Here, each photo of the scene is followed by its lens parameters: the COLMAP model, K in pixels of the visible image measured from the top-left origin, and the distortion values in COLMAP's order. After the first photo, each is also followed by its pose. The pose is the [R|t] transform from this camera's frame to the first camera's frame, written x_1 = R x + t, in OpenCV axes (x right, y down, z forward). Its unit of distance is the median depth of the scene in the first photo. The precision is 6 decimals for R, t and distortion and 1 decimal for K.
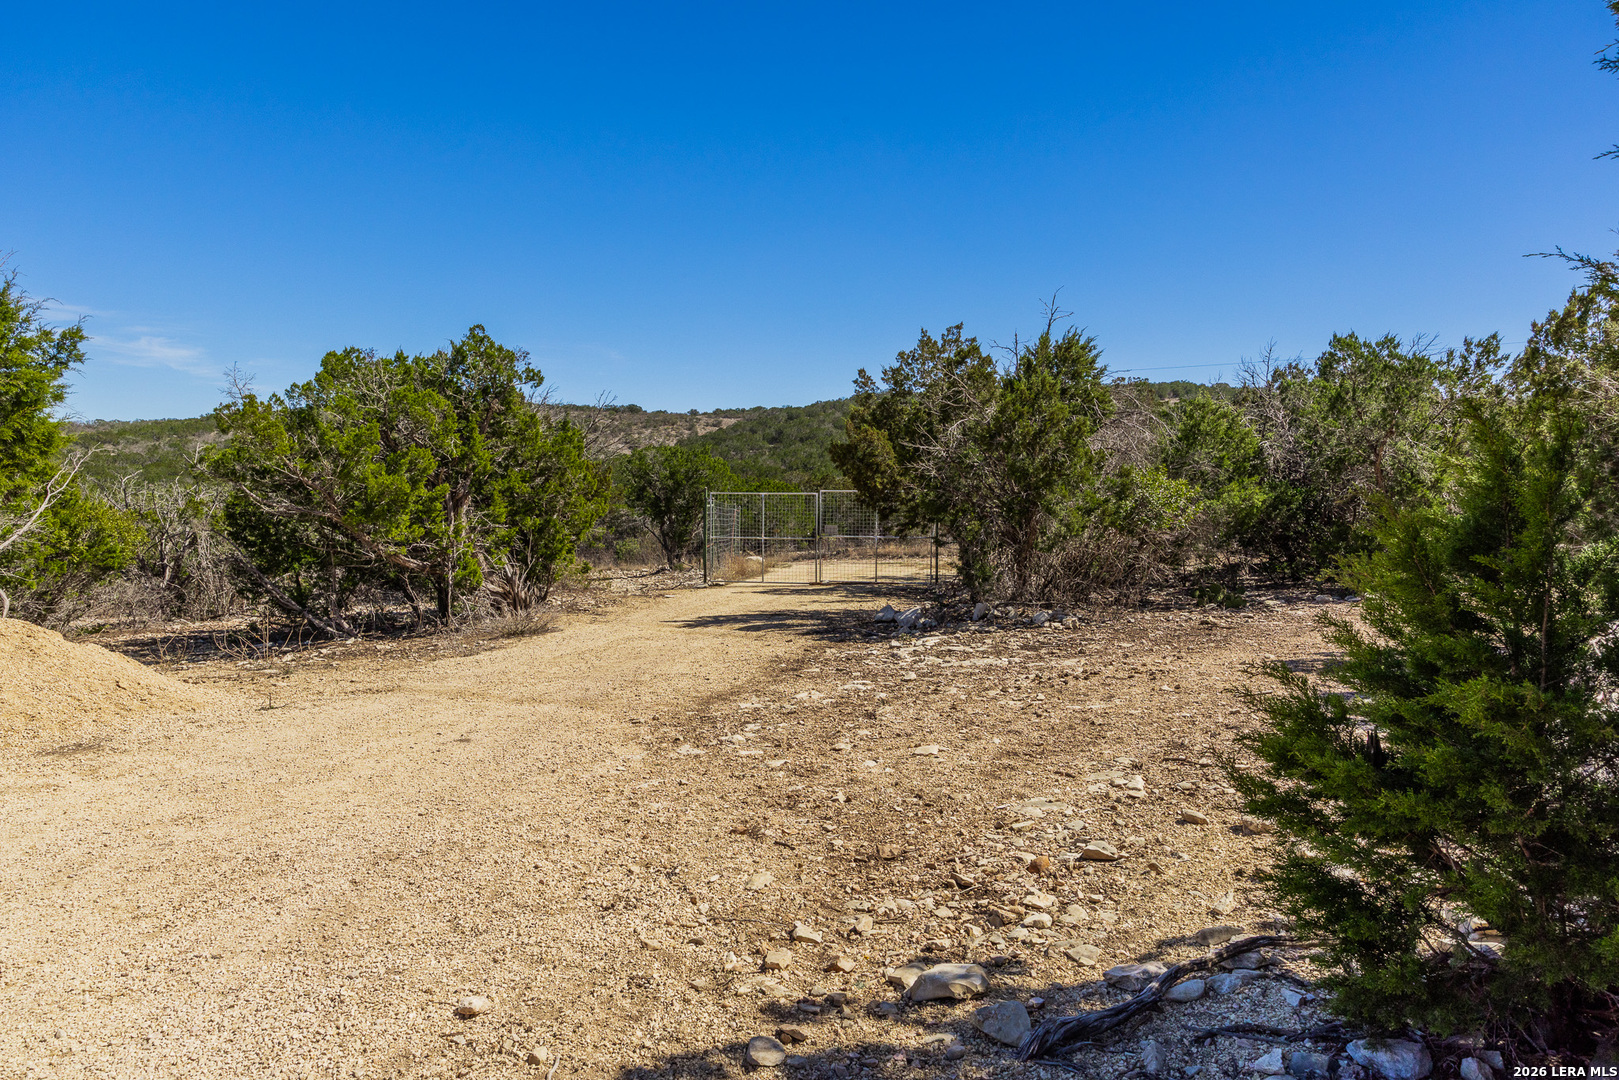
lens RADIAL K [[1063.6, 0, 809.5], [0, 1063.6, 540.0], [0, 0, 1]] dist [-0.000749, -0.000597]
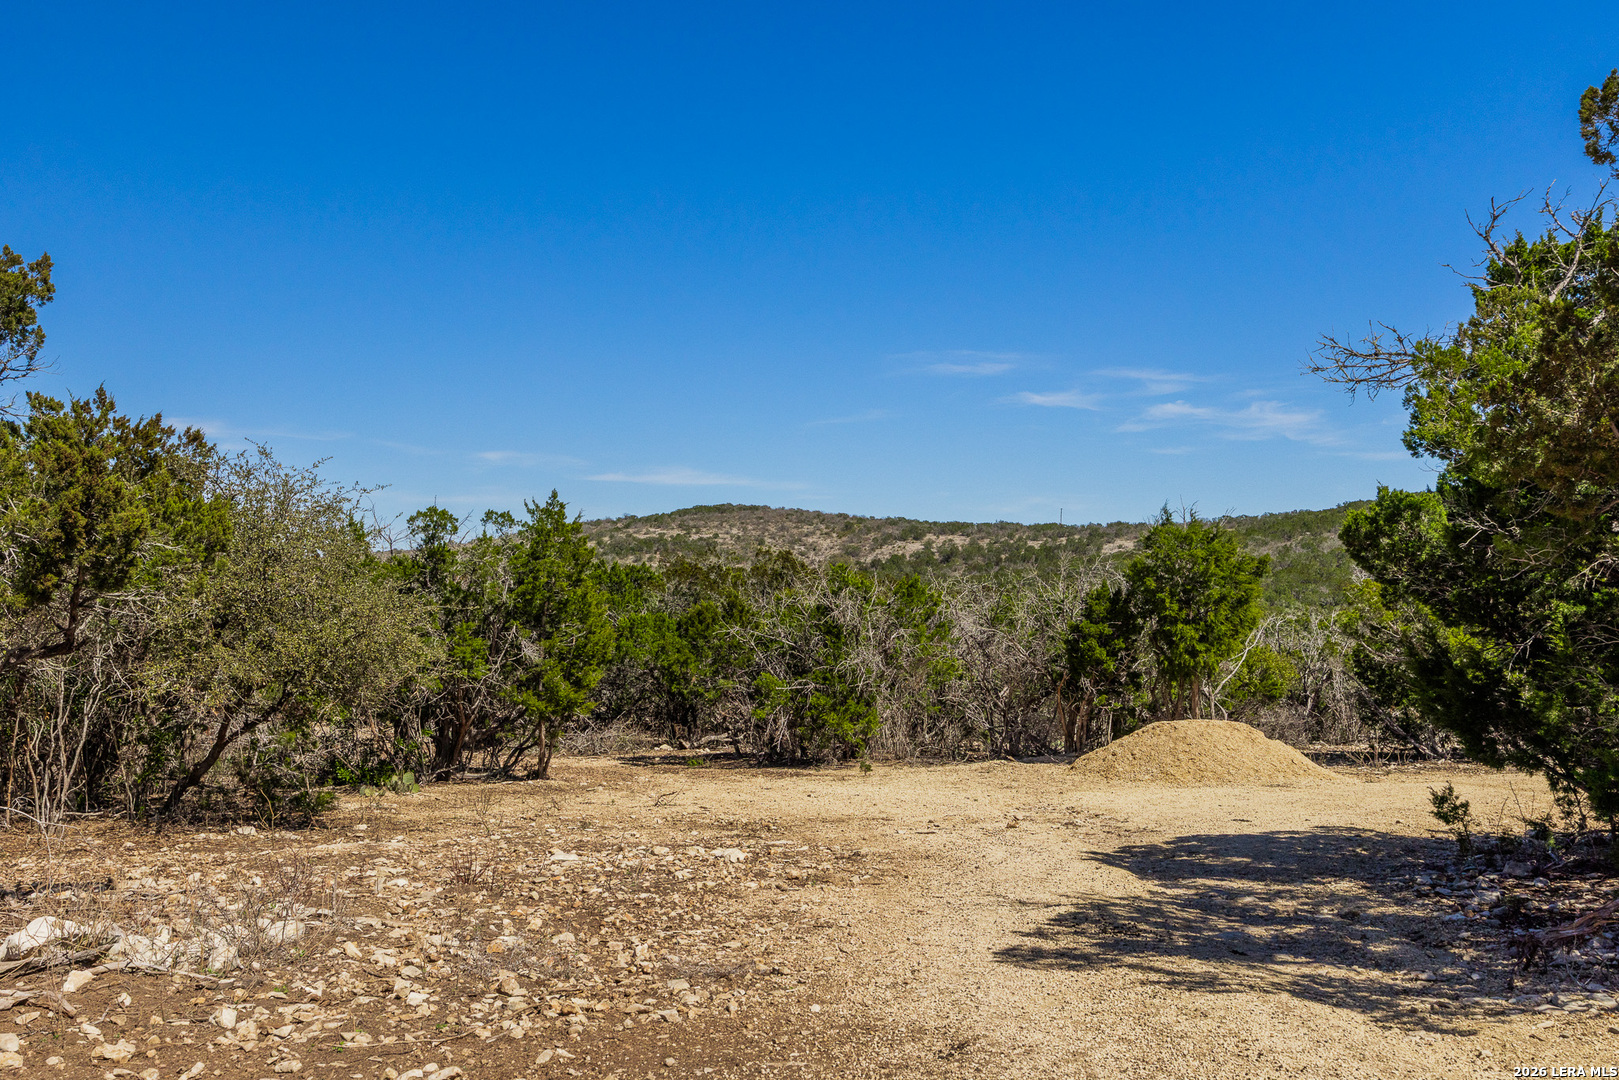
lens RADIAL K [[1587.6, 0, 809.5], [0, 1587.6, 540.0], [0, 0, 1]] dist [0.005793, 0.002260]
pose [[0.667137, -0.033413, -0.744186, 0.437465], [-0.025682, 0.997368, -0.067804, -0.019491], [0.744493, 0.064347, 0.664523, -0.758370]]
